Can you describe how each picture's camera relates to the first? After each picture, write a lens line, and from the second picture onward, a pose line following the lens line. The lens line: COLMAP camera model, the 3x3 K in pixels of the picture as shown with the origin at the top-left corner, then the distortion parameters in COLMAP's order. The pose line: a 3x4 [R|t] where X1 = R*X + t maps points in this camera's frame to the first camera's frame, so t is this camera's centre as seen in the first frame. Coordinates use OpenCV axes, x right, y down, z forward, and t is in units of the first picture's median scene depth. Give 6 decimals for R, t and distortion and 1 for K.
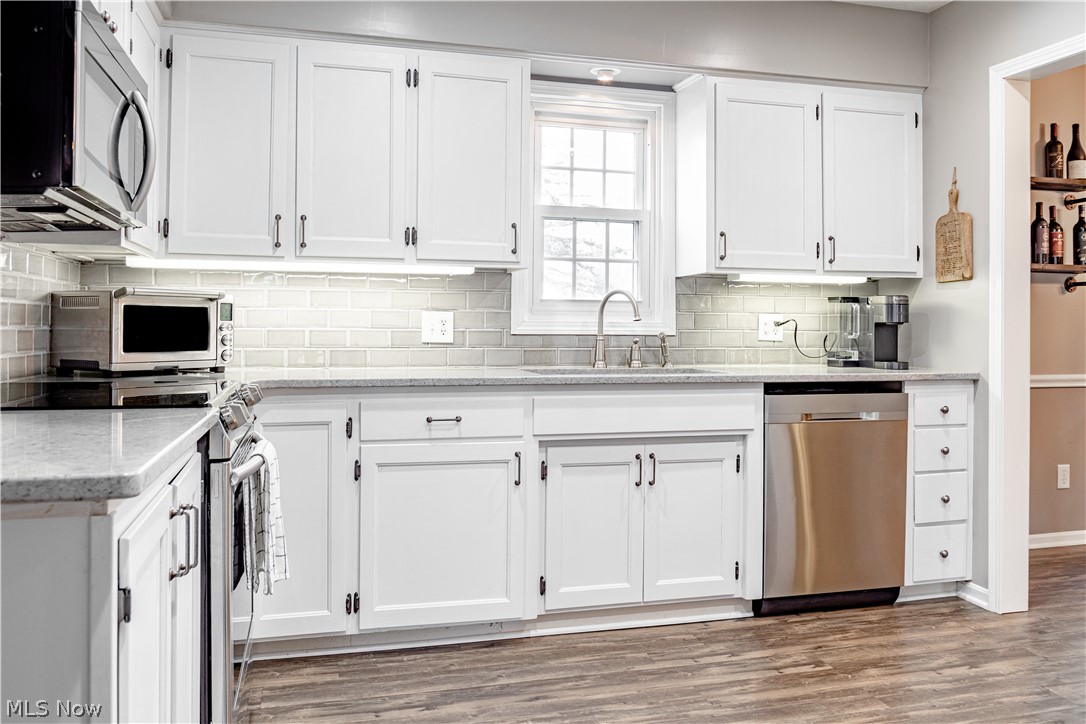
lens RADIAL K [[898.4, 0, 543.4], [0, 898.4, 319.5], [0, 0, 1]] dist [0.002235, 0.001786]
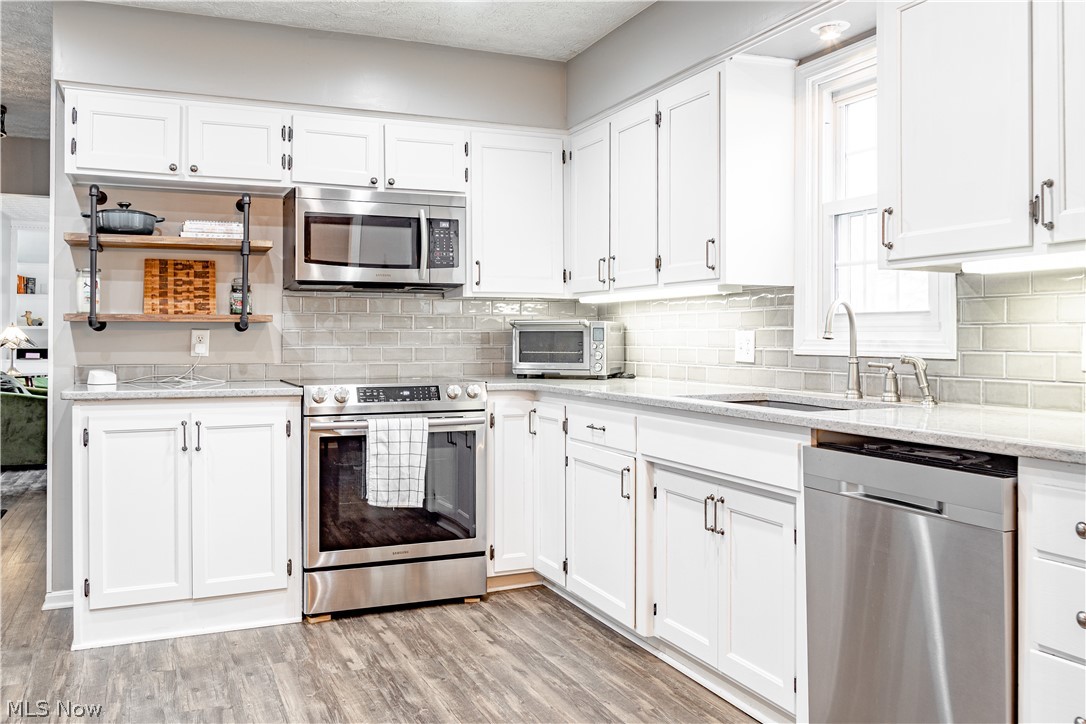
lens RADIAL K [[907.2, 0, 540.7], [0, 907.2, 335.9], [0, 0, 1]] dist [-0.001172, 0.001926]
pose [[0.138386, -0.008006, -0.990346, 1.039101], [0.007188, 0.999949, -0.007079, 0.003202], [0.990352, -0.006139, 0.138437, 0.790329]]
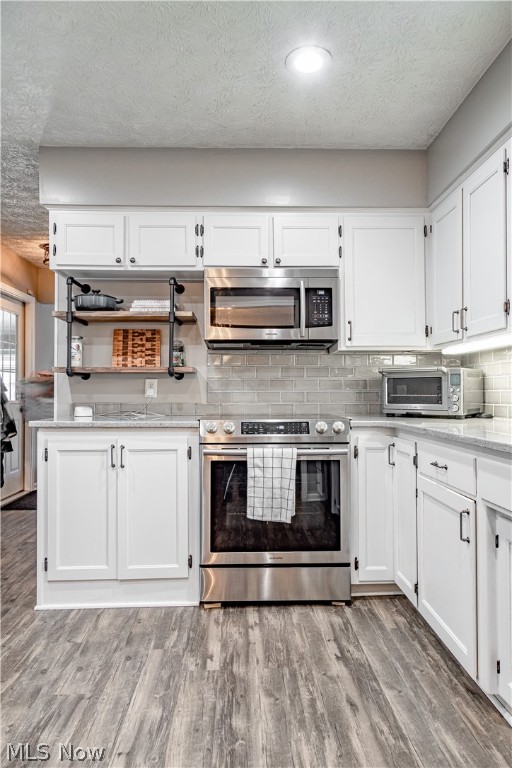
lens RADIAL K [[517.1, 0, 256.0], [0, 517.1, 384.0], [0, 0, 1]] dist [0.019815, -0.003275]
pose [[-0.231006, -0.020327, -0.972740, 0.624981], [0.006377, 0.999729, -0.022405, 0.018198], [0.972931, -0.011379, -0.230814, 0.945472]]
